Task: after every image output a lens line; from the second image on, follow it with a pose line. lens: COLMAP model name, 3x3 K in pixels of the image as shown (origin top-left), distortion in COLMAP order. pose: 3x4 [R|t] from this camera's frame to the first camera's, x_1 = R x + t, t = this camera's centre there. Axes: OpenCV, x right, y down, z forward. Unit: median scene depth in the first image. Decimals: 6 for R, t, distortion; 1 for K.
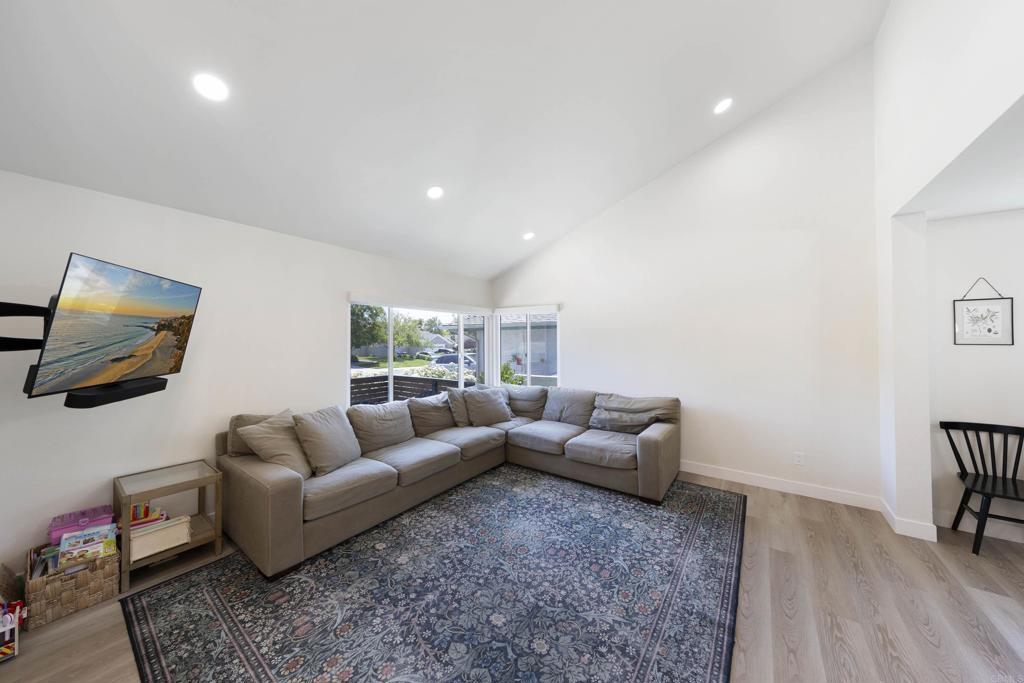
lens RADIAL K [[341.0, 0, 506.4], [0, 341.0, 341.1], [0, 0, 1]] dist [-0.000162, -0.000108]
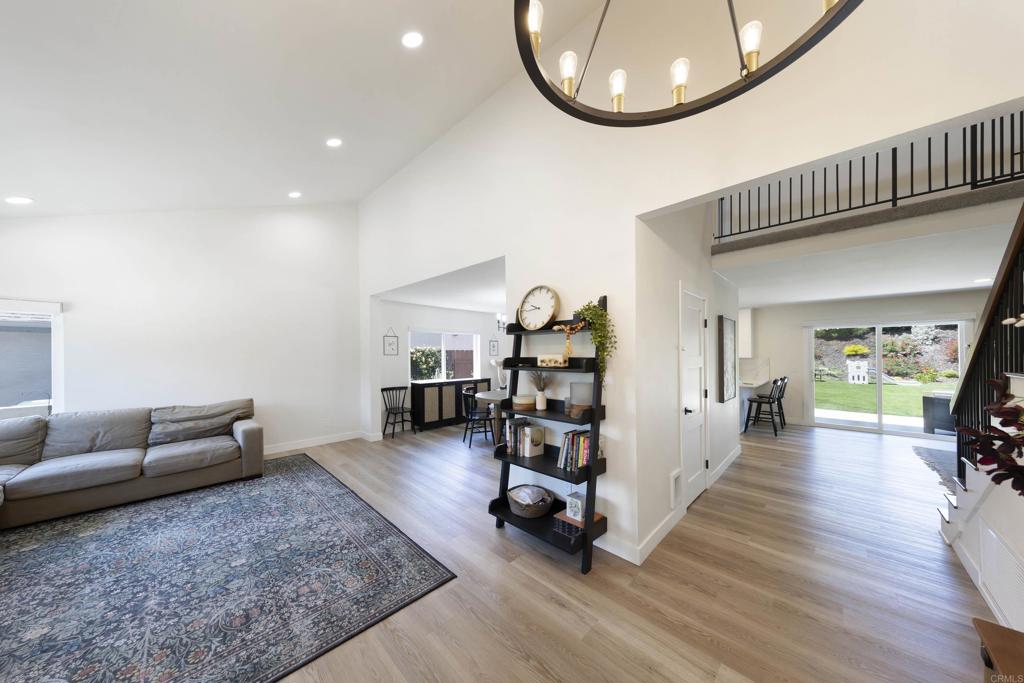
lens RADIAL K [[330.2, 0, 510.0], [0, 330.2, 339.8], [0, 0, 1]] dist [0.001872, 0.000154]
pose [[0.134775, 0.040708, 0.990040, -0.775144], [-0.002866, 0.999168, -0.040694, -0.003197], [-0.990872, 0.002647, 0.134779, -0.148242]]
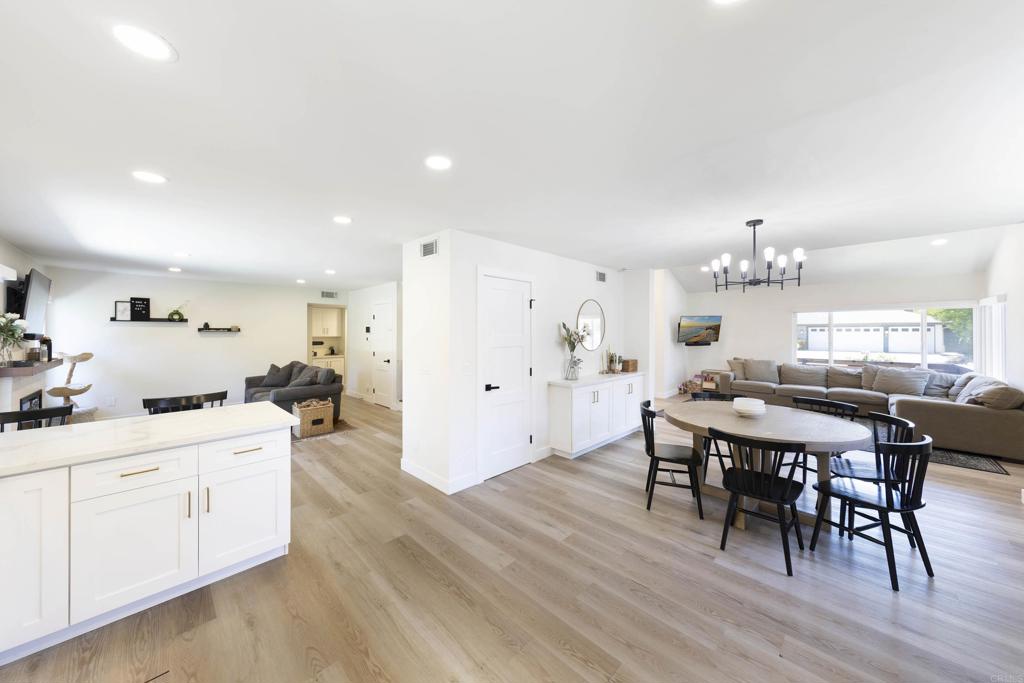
lens RADIAL K [[341.0, 0, 506.4], [0, 341.0, 341.1], [0, 0, 1]] dist [-0.000162, -0.000108]
pose [[-0.148074, 0.032271, -0.988450, 2.283226], [0.006472, 0.999478, 0.031662, -0.025679], [0.988955, -0.001709, -0.148206, -0.475101]]
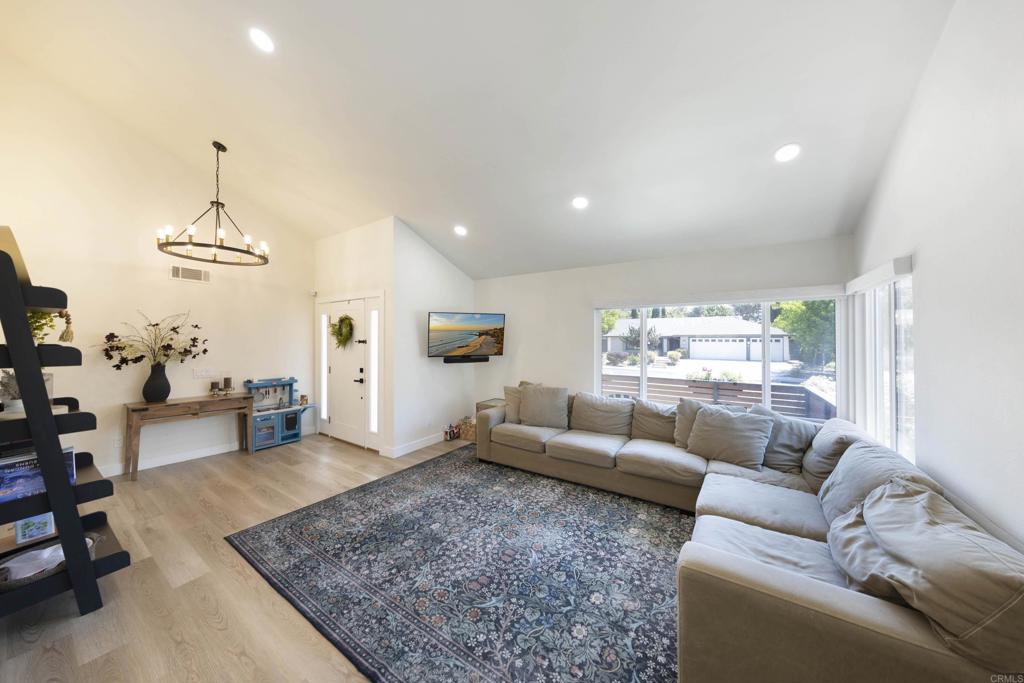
lens RADIAL K [[328.7, 0, 506.6], [0, 328.7, 340.6], [0, 0, 1]] dist [0.000227, -0.000023]
pose [[0.050194, 0.006480, -0.998718, 0.929330], [-0.002869, 0.999976, 0.006344, -0.009898], [0.998735, 0.002547, 0.050212, 0.799861]]
